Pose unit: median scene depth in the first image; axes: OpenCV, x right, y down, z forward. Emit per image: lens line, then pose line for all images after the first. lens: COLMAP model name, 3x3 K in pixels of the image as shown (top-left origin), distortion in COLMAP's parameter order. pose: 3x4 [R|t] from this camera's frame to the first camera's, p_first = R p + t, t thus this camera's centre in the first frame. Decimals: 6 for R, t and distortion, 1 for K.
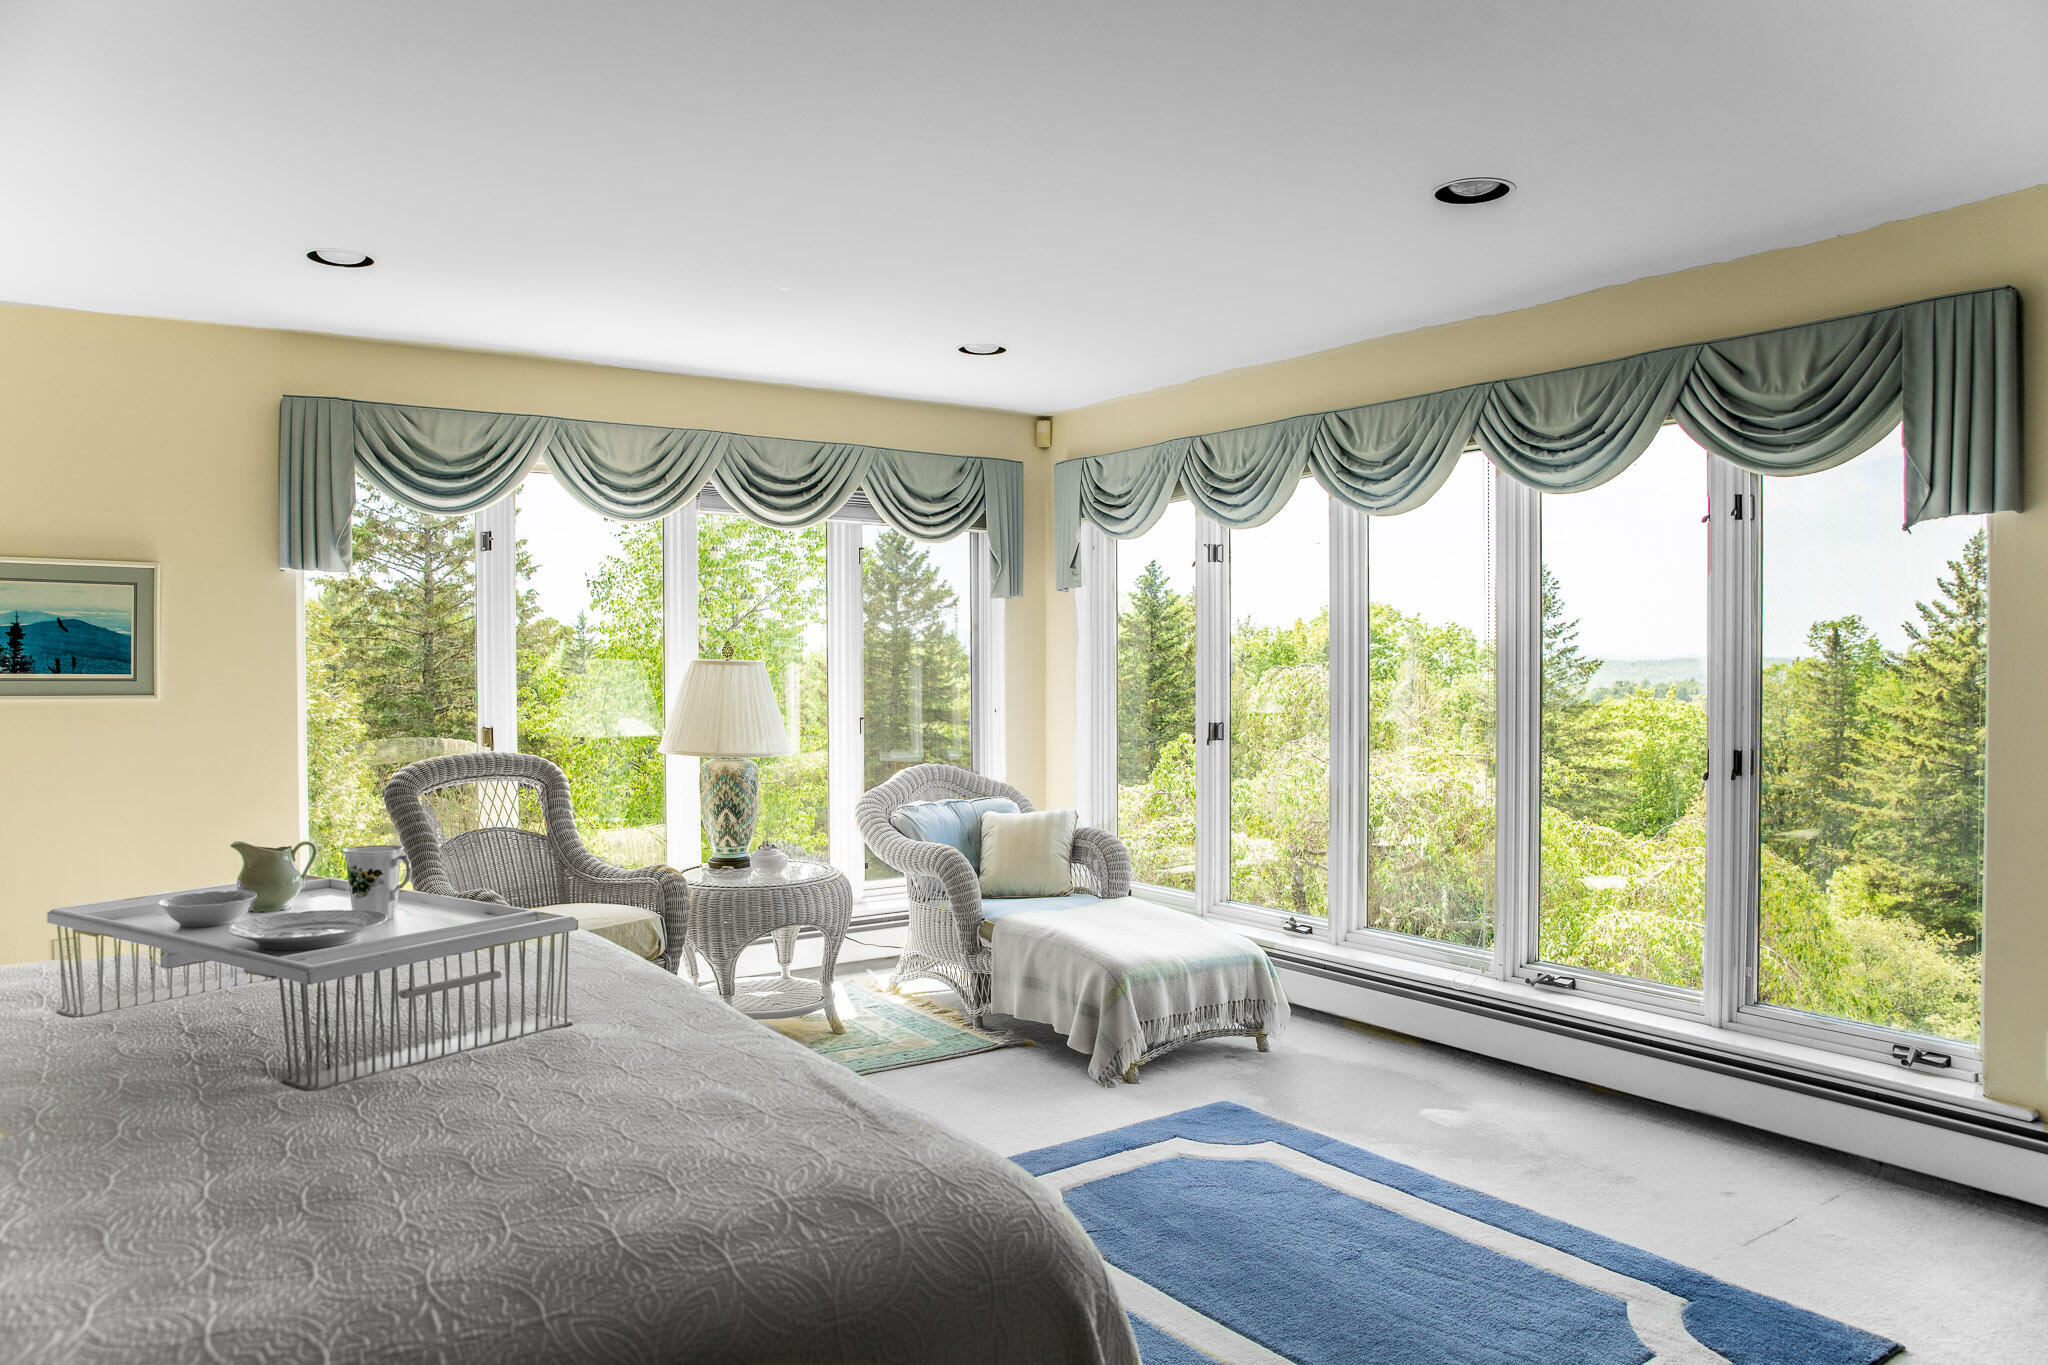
lens RADIAL K [[1408.5, 0, 1017.9], [0, 1408.5, 679.6], [0, 0, 1]] dist [-0.102390, 0.072586]
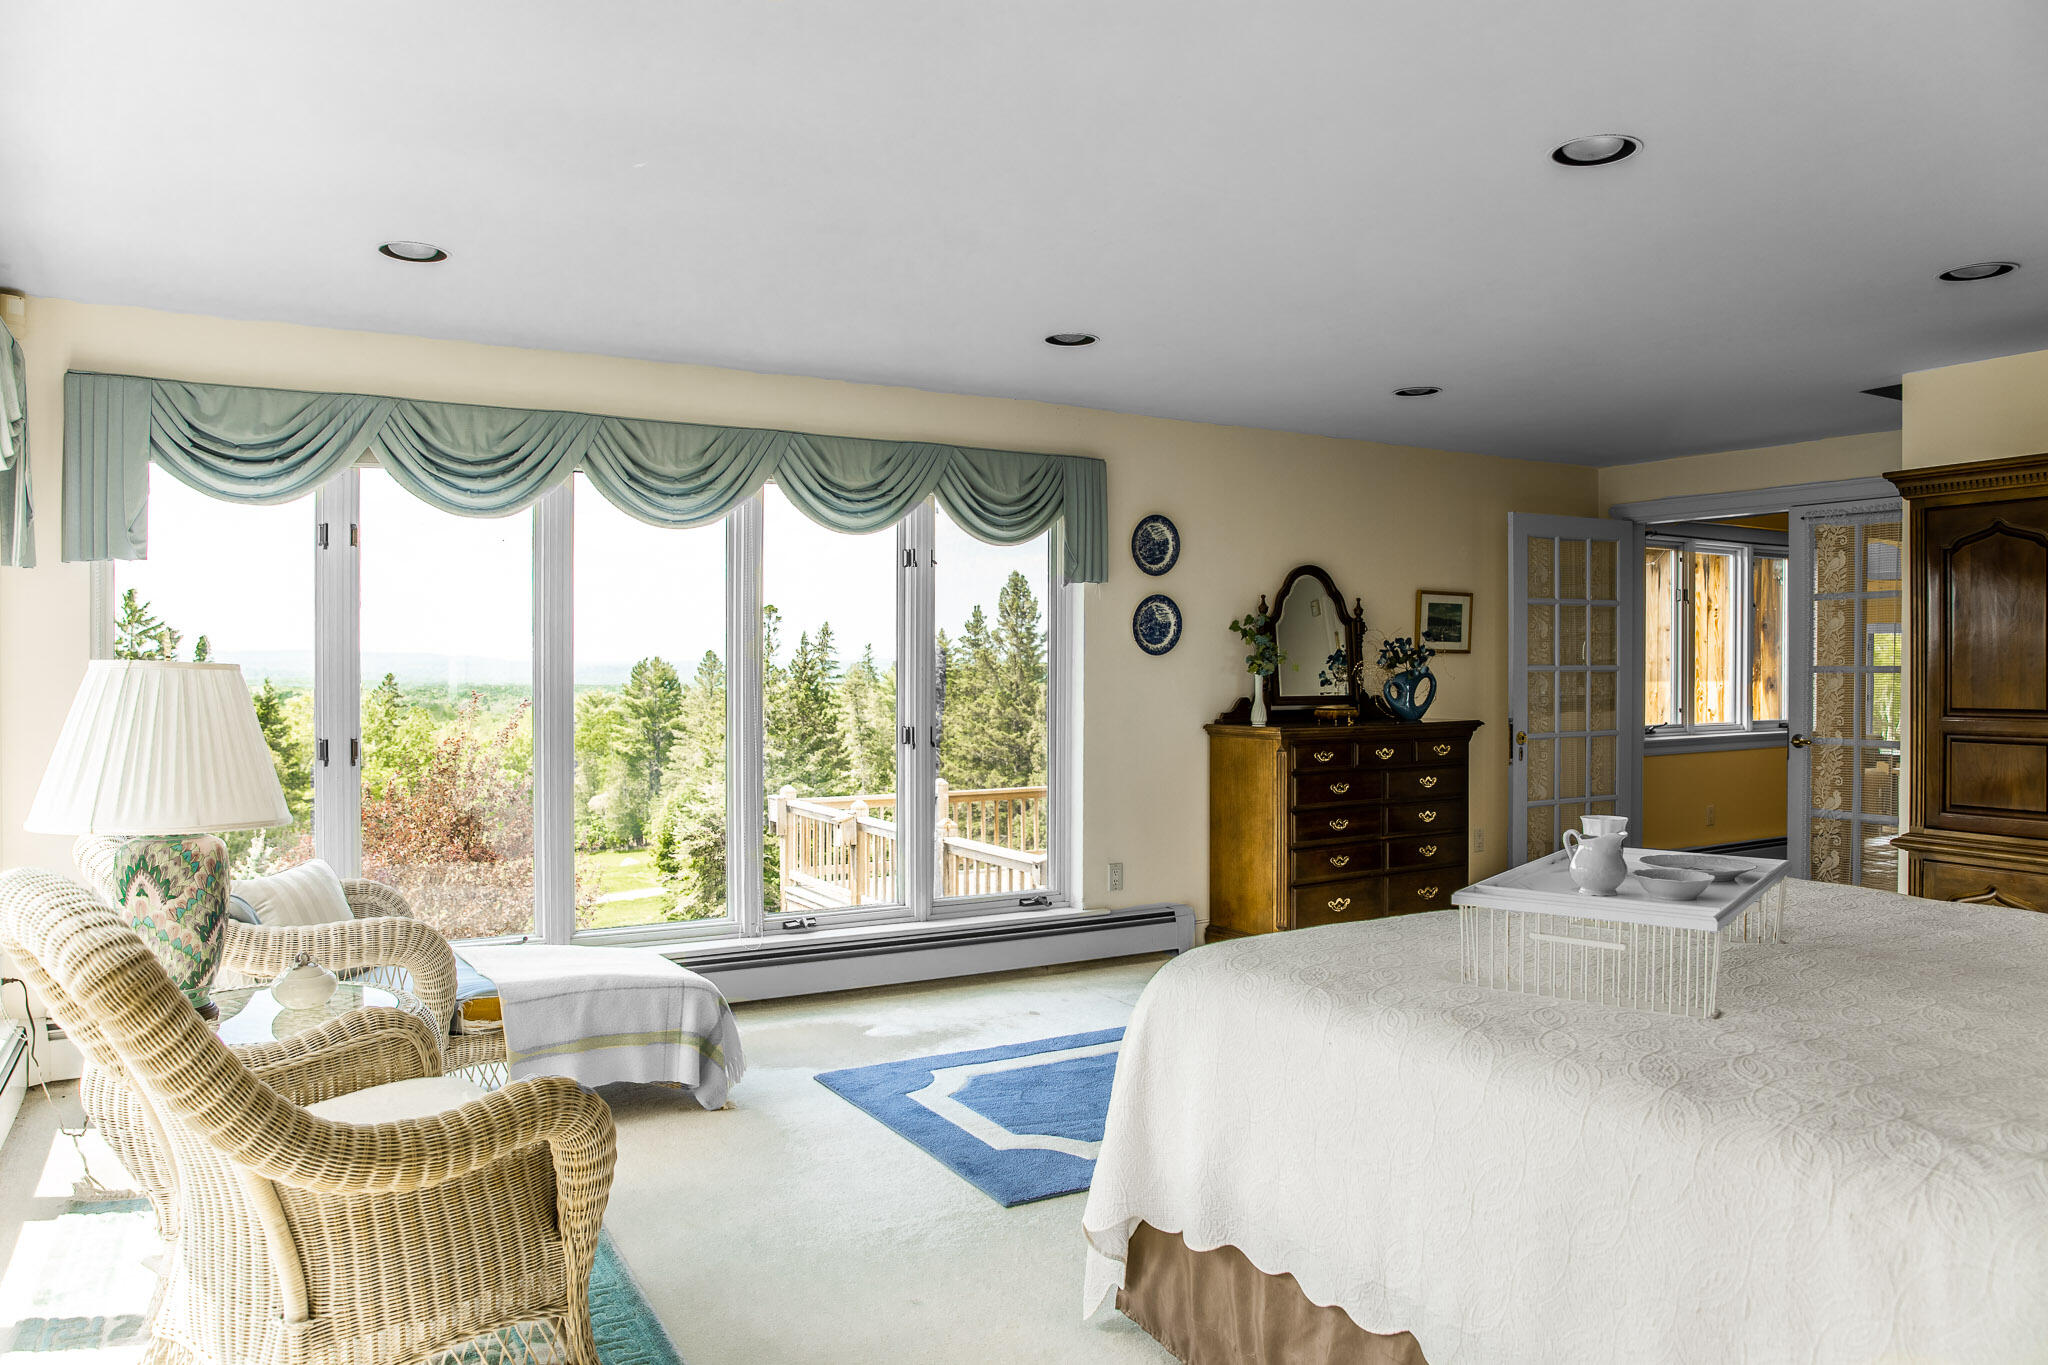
lens RADIAL K [[1391.6, 0, 1025.7], [0, 1391.6, 677.6], [0, 0, 1]] dist [0.000217, -0.000024]
pose [[0.086284, -0.000259, 0.996271, -0.767759], [0.019995, 0.999799, -0.001471, 0.003486], [-0.996070, 0.020047, 0.086272, 0.636587]]
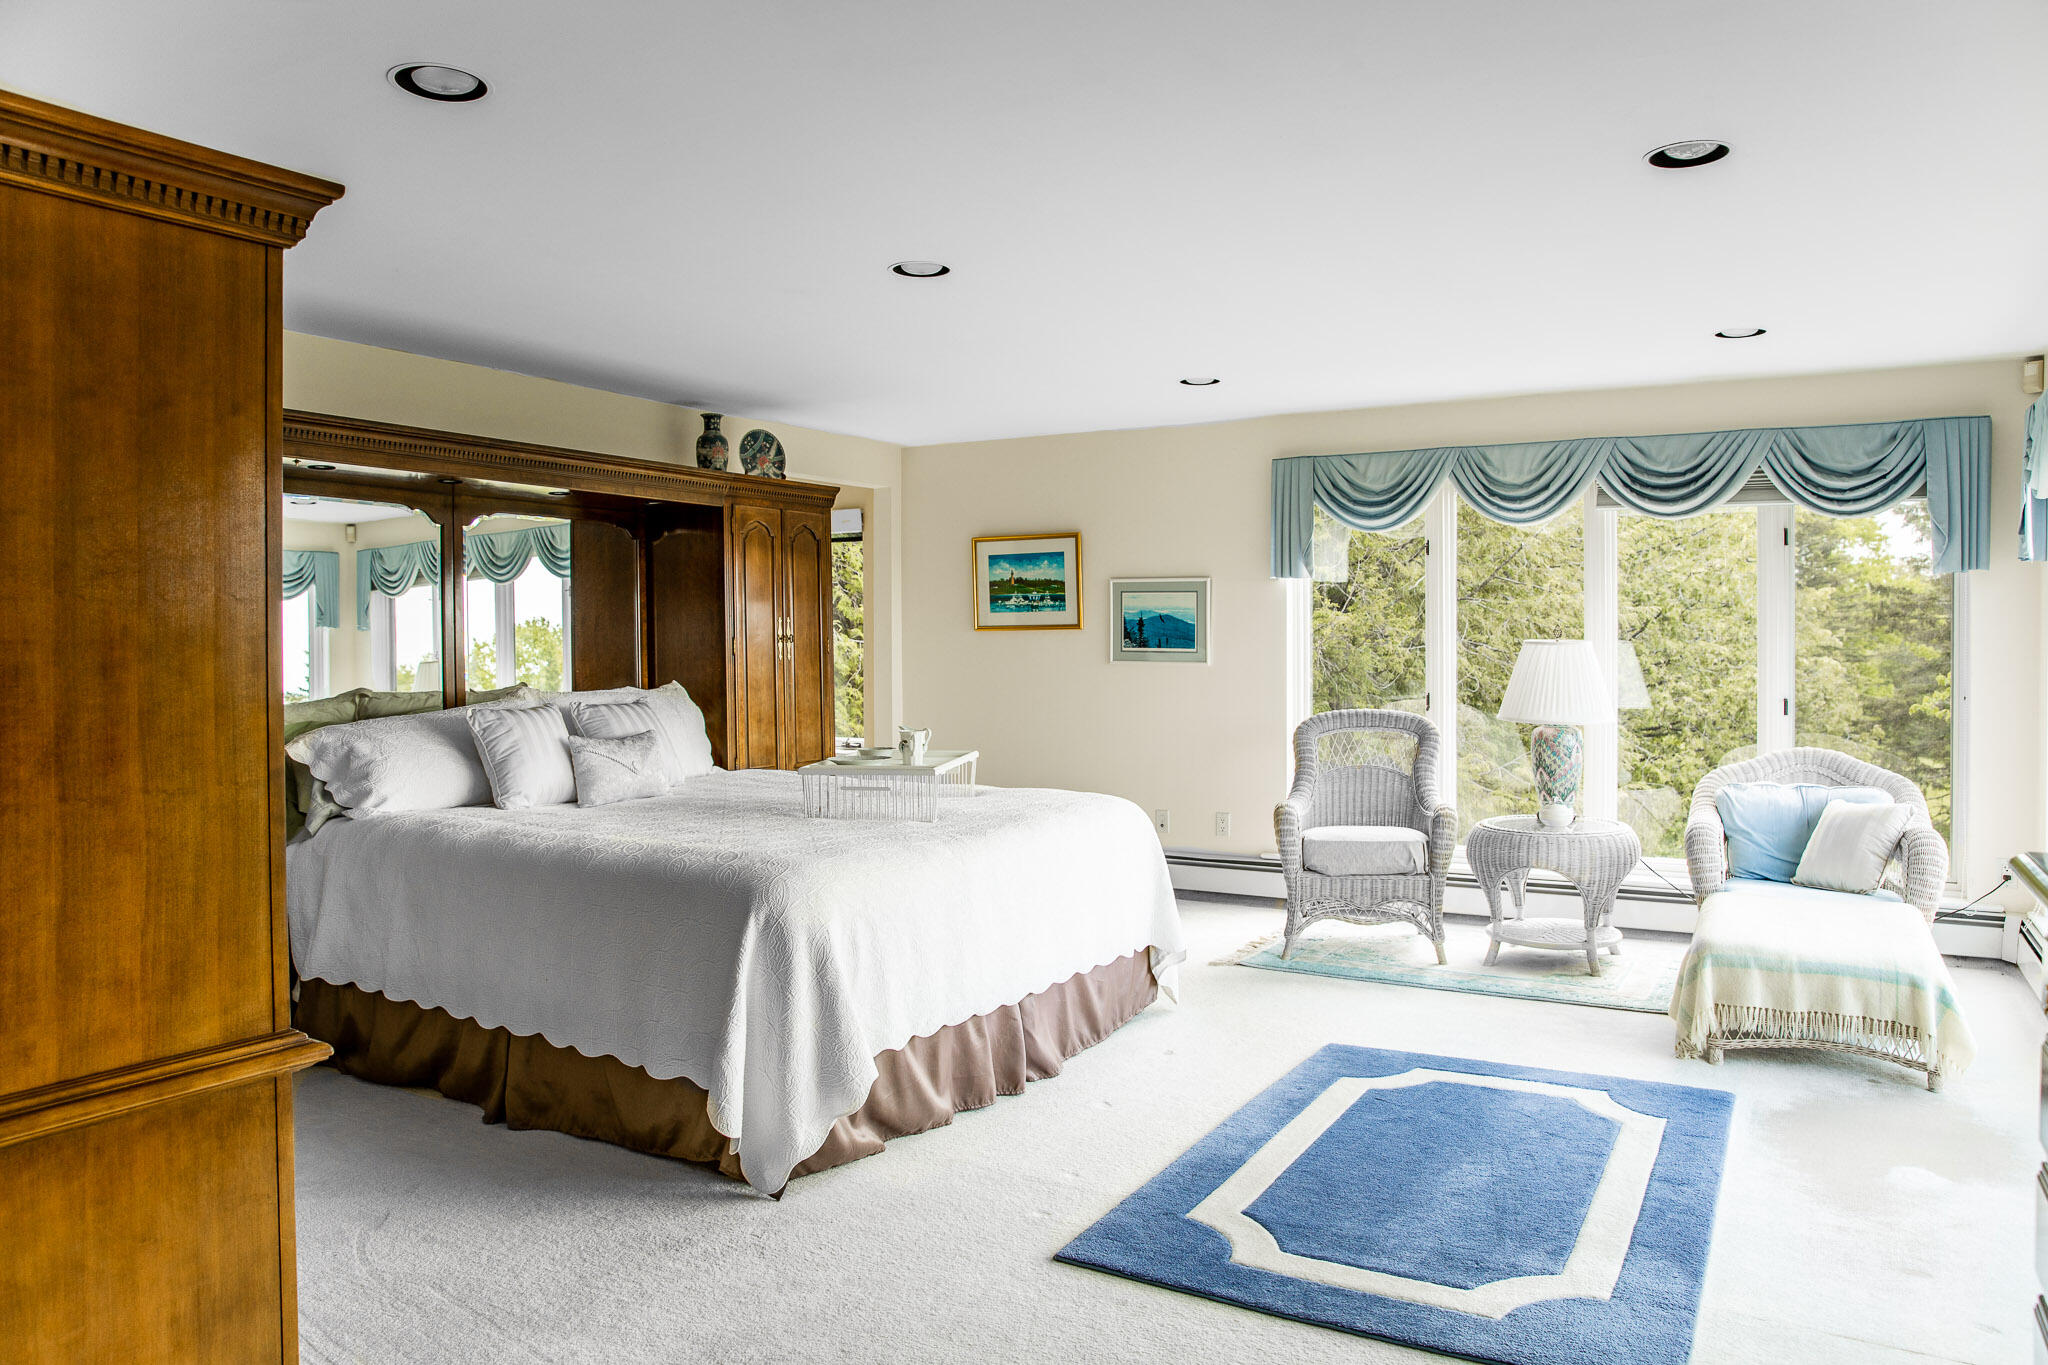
lens RADIAL K [[1408.5, 0, 1017.1], [0, 1408.5, 673.2], [0, 0, 1]] dist [-0.102390, 0.072586]
pose [[0.418042, 0.021917, -0.908163, 0.690807], [-0.013416, 0.999749, 0.017952, -0.001992], [0.908329, 0.004679, 0.418231, 0.121517]]
